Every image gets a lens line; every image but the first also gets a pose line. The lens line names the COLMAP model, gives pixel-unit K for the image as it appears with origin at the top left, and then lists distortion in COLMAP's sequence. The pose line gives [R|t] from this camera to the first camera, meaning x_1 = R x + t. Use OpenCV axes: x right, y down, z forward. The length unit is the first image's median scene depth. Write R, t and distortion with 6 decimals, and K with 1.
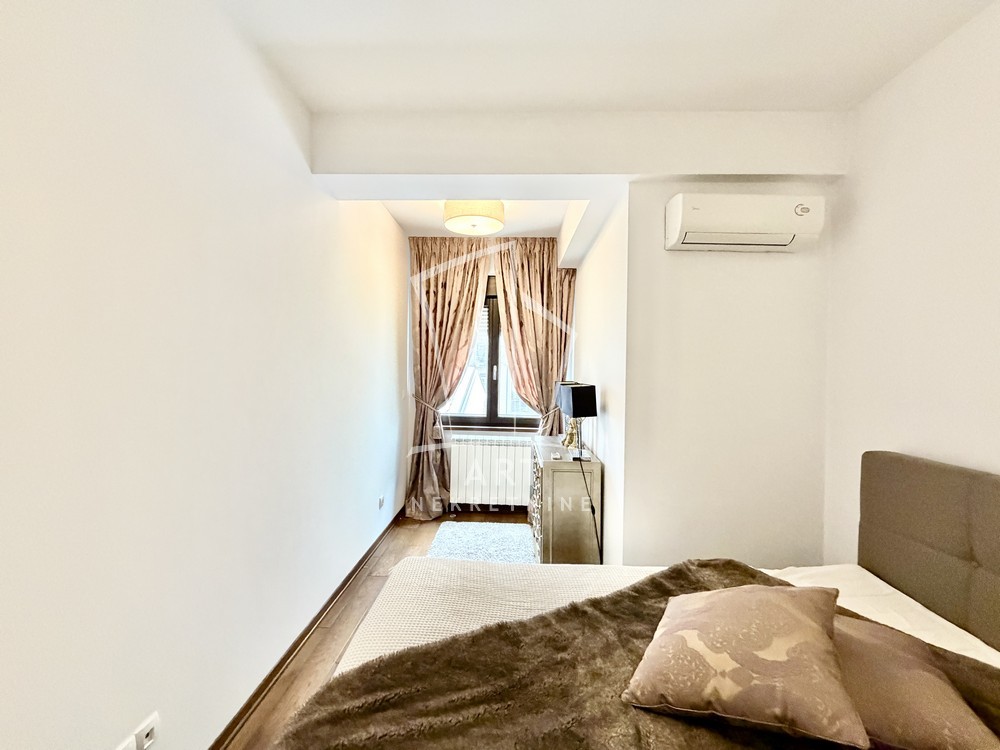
lens RADIAL K [[420.9, 0, 500.2], [0, 420.9, 367.1], [0, 0, 1]] dist [0.000582, 0.000185]
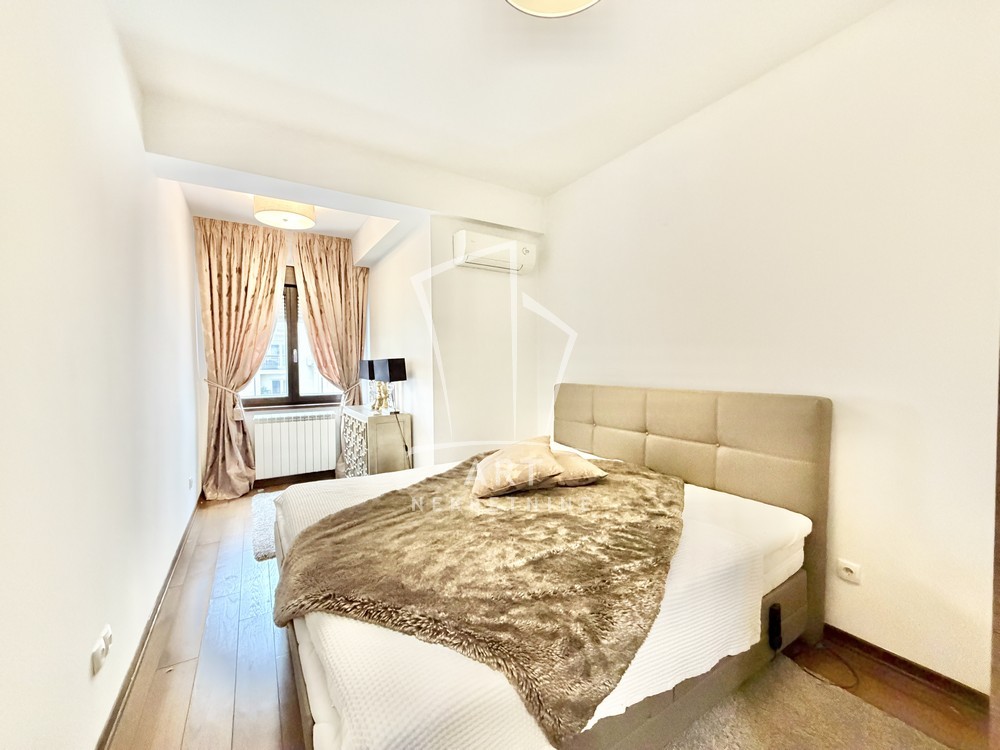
lens RADIAL K [[397.2, 0, 495.7], [0, 397.2, 377.6], [0, 0, 1]] dist [-0.000758, 0.000333]
pose [[0.833283, -0.044587, 0.551045, -0.157308], [0.021956, 0.998625, 0.047601, 0.034147], [-0.552410, -0.027567, 0.833117, -0.156297]]
